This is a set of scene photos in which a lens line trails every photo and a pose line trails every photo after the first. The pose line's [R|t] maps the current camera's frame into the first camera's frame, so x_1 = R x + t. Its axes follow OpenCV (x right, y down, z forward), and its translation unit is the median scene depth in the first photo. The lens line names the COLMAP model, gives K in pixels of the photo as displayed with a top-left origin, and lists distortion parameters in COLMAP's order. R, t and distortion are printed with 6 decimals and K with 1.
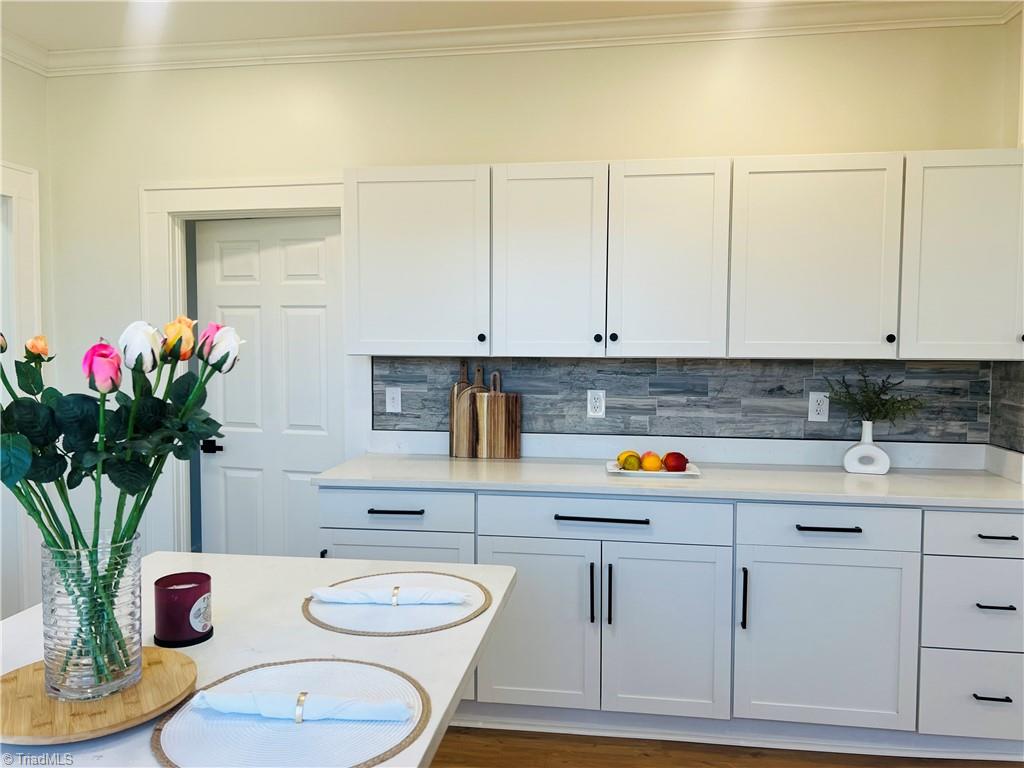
lens RADIAL K [[771.1, 0, 509.2], [0, 771.1, 385.5], [0, 0, 1]] dist [0.054179, -0.068438]
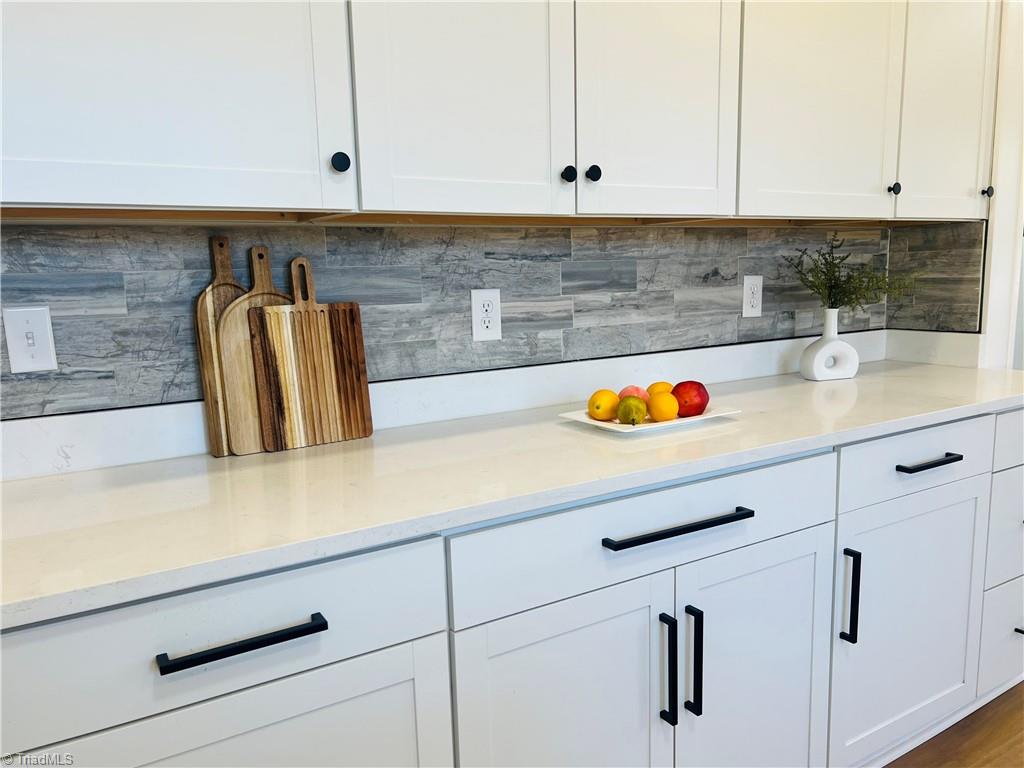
lens RADIAL K [[771.1, 0, 522.7], [0, 771.1, 391.1], [0, 0, 1]] dist [0.054179, -0.068438]
pose [[0.761057, -0.126276, 0.636276, -0.227253], [0.066597, 0.990897, 0.116997, 0.015670], [-0.645258, -0.046667, 0.762538, 0.575867]]
